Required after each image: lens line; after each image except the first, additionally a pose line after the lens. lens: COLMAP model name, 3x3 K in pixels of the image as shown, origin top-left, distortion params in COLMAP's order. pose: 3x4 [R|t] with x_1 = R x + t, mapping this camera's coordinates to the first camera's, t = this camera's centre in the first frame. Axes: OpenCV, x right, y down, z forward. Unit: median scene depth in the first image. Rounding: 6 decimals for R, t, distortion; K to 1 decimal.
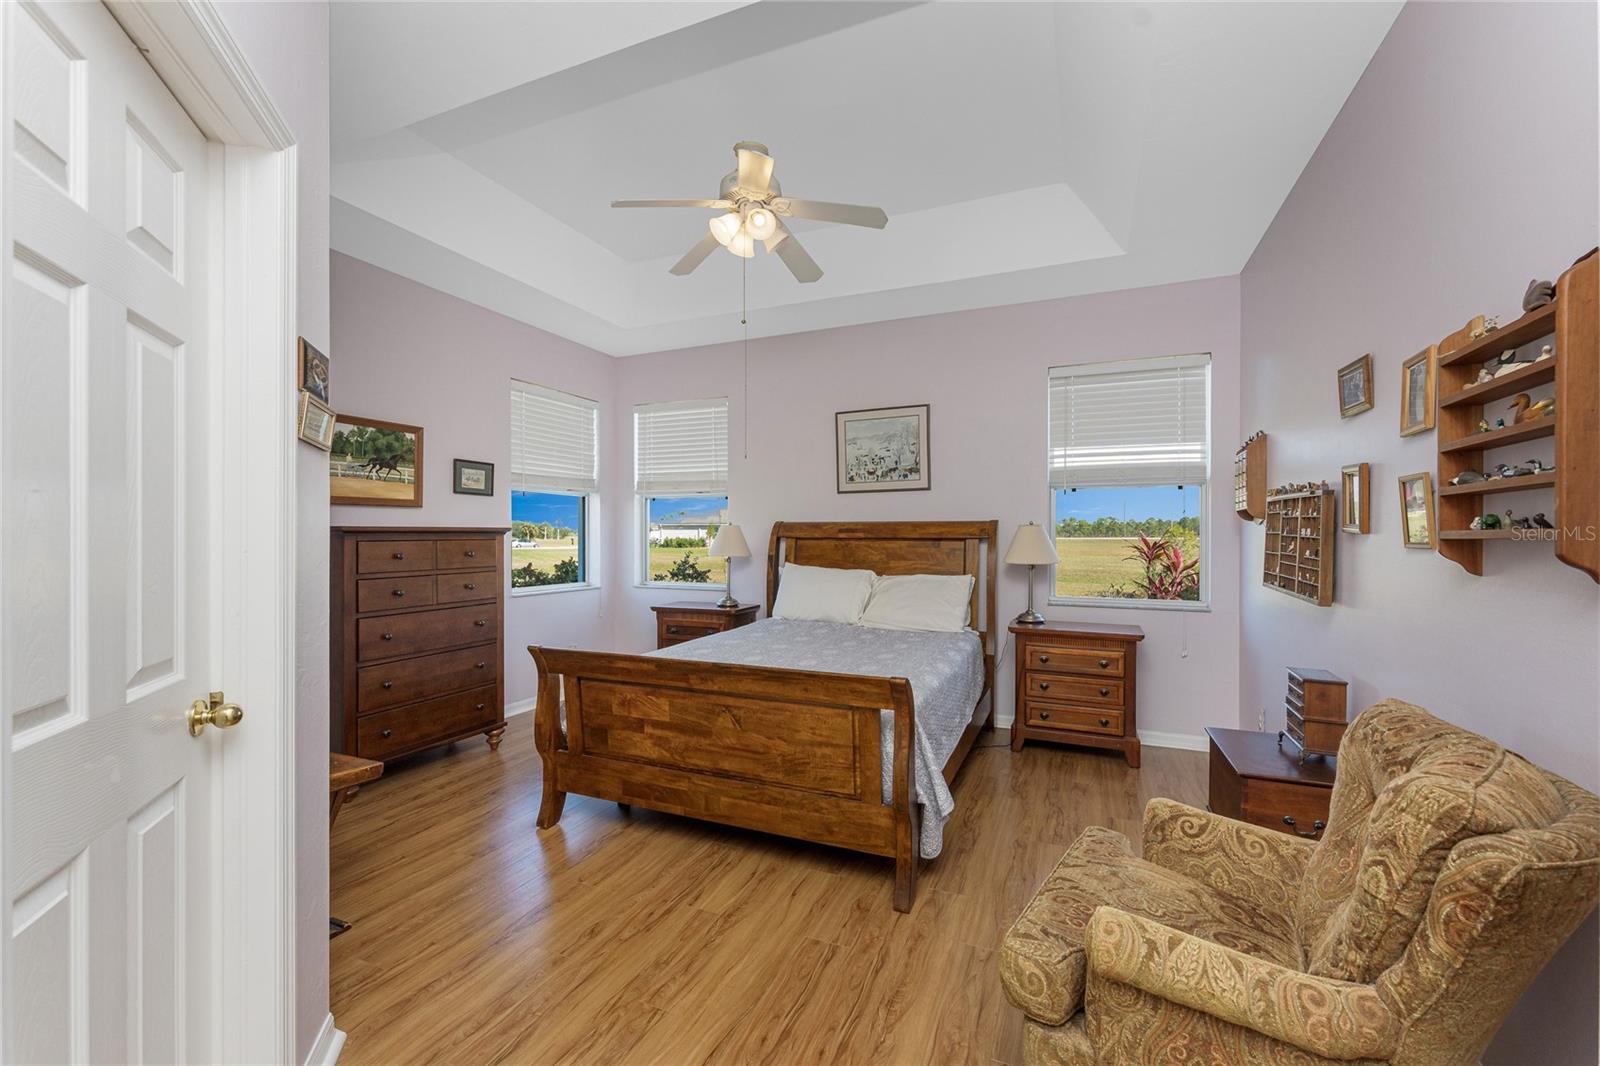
lens RADIAL K [[647.7, 0, 800.3], [0, 647.7, 536.1], [0, 0, 1]] dist [-0.001424, -0.000113]
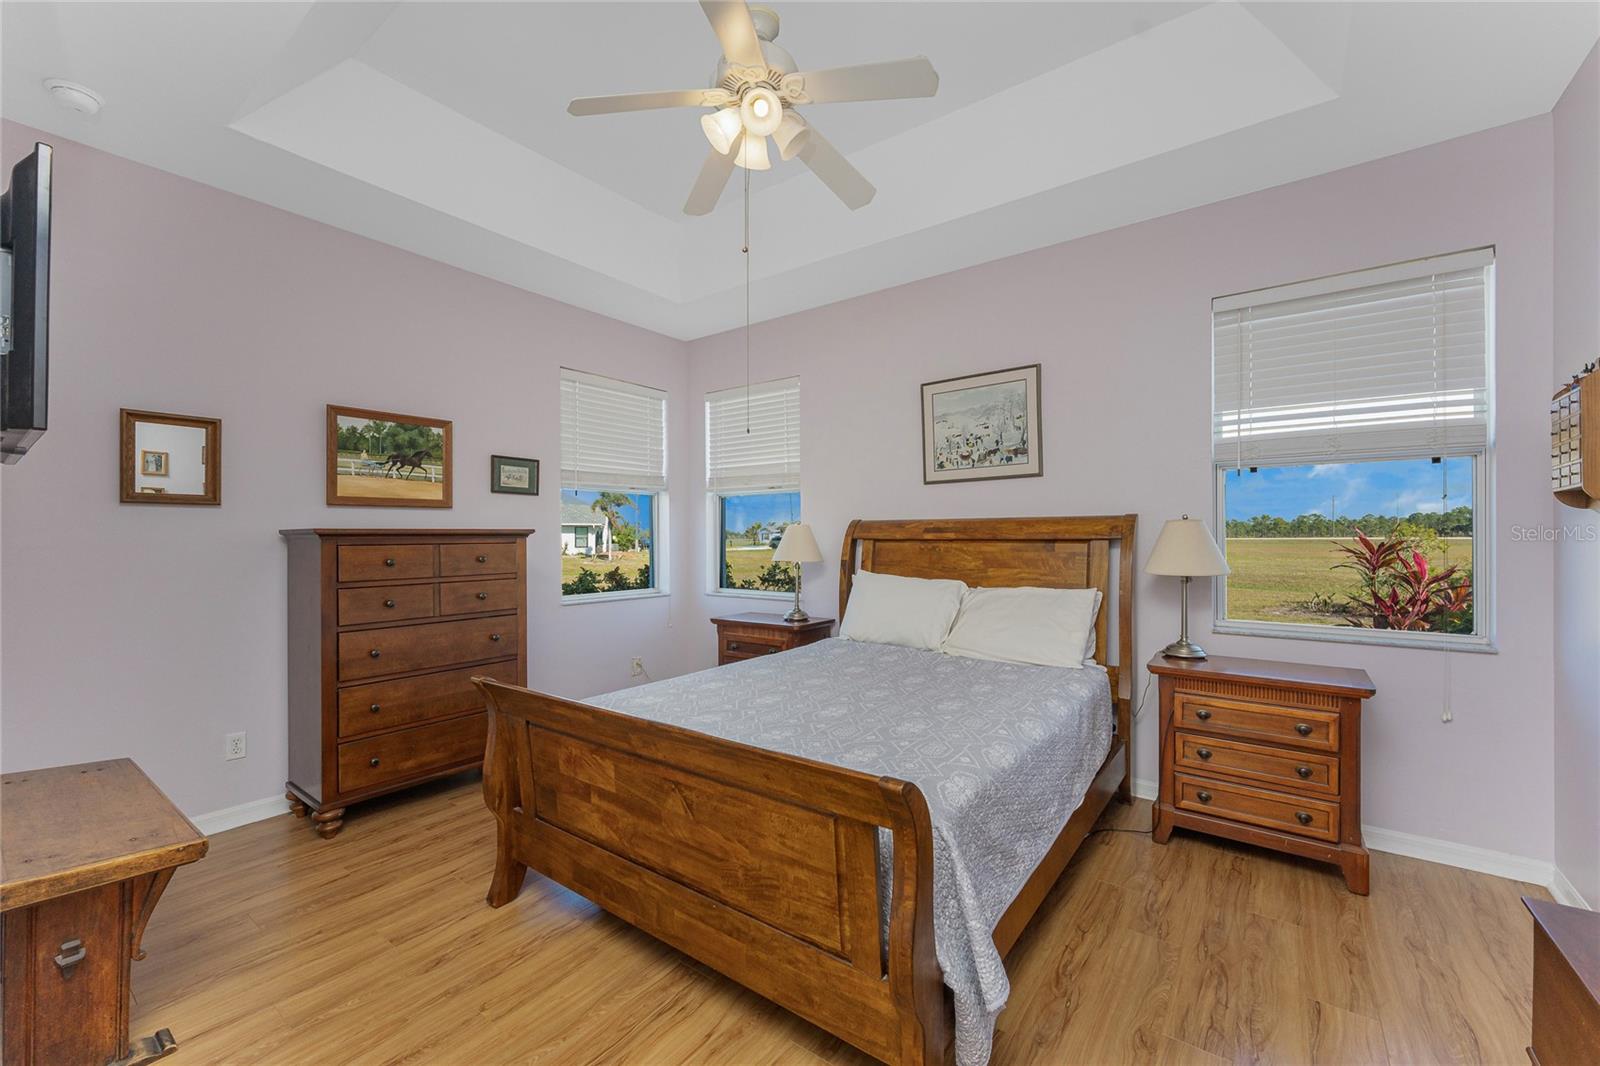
lens RADIAL K [[639.8, 0, 805.2], [0, 639.8, 538.2], [0, 0, 1]] dist [-0.000621, -0.000085]
pose [[0.974677, -0.004560, -0.223569, 0.111723], [0.004675, 0.999989, -0.000014, 0.000750], [0.223567, -0.001032, 0.974688, 0.232518]]
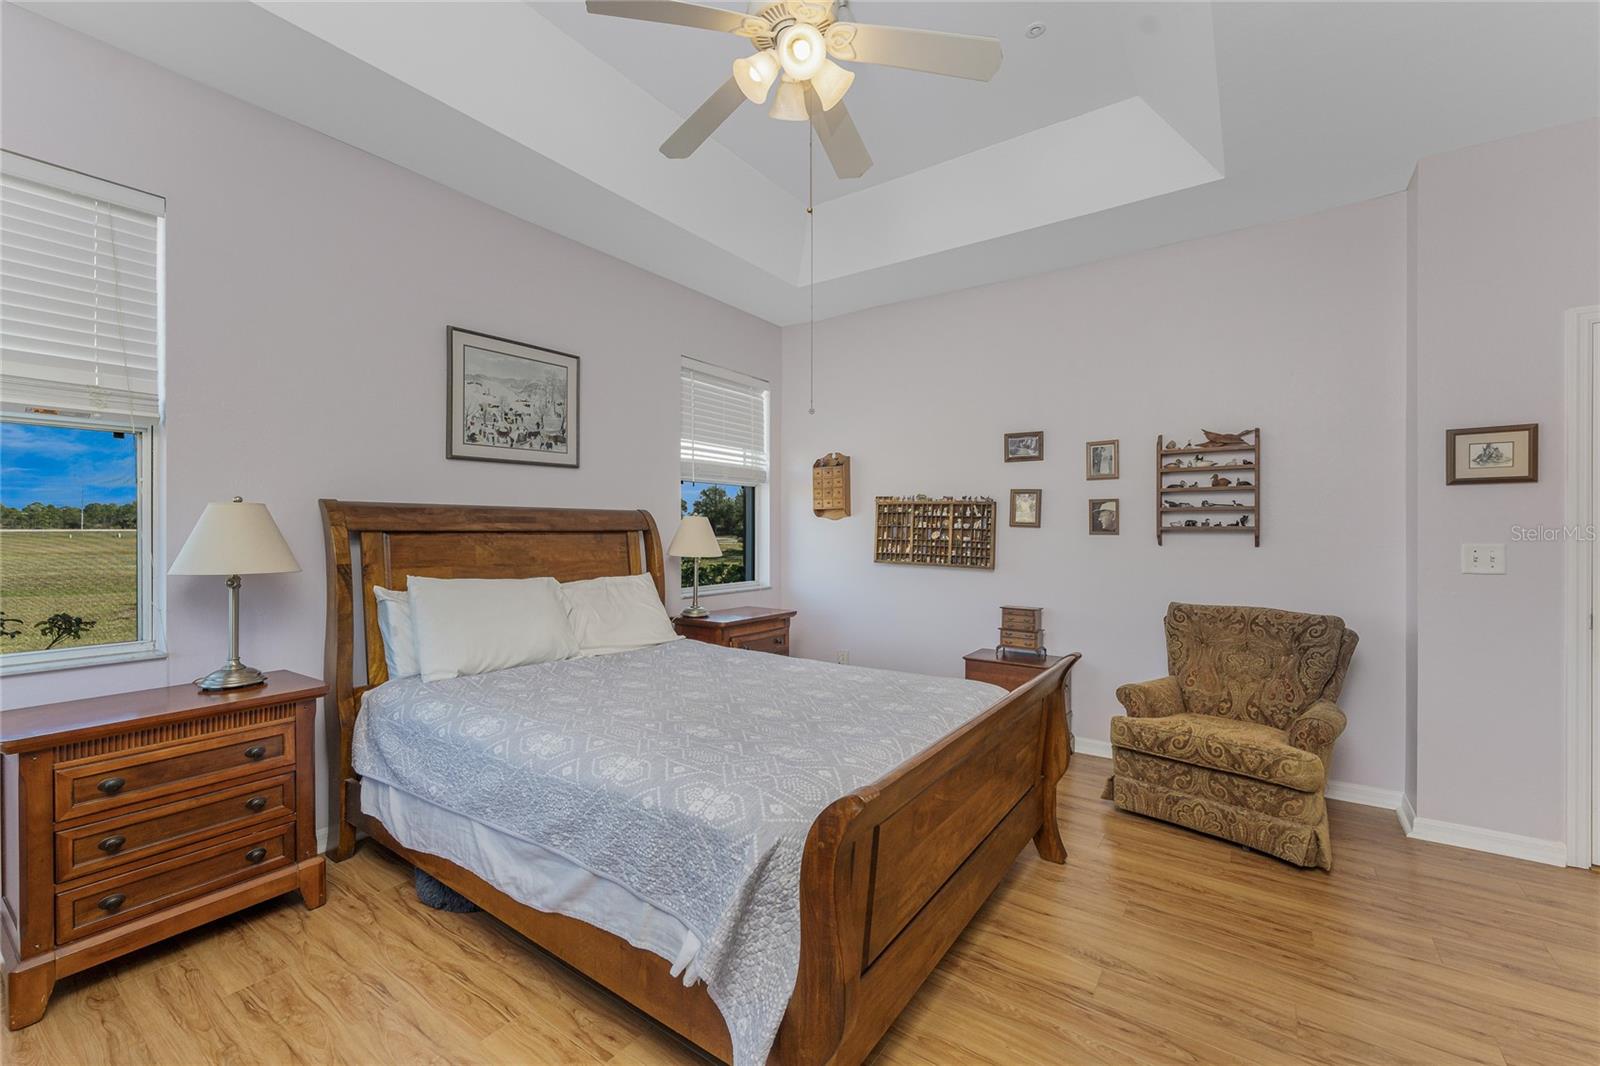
lens RADIAL K [[666.4, 0, 772.5], [0, 666.4, 529.6], [0, 0, 1]] dist [0.000546, 0.000057]
pose [[0.218680, -0.001789, 0.975795, -0.605140], [-0.000965, 0.999997, 0.002049, -0.000026], [-0.975796, -0.001390, 0.218678, 0.692158]]
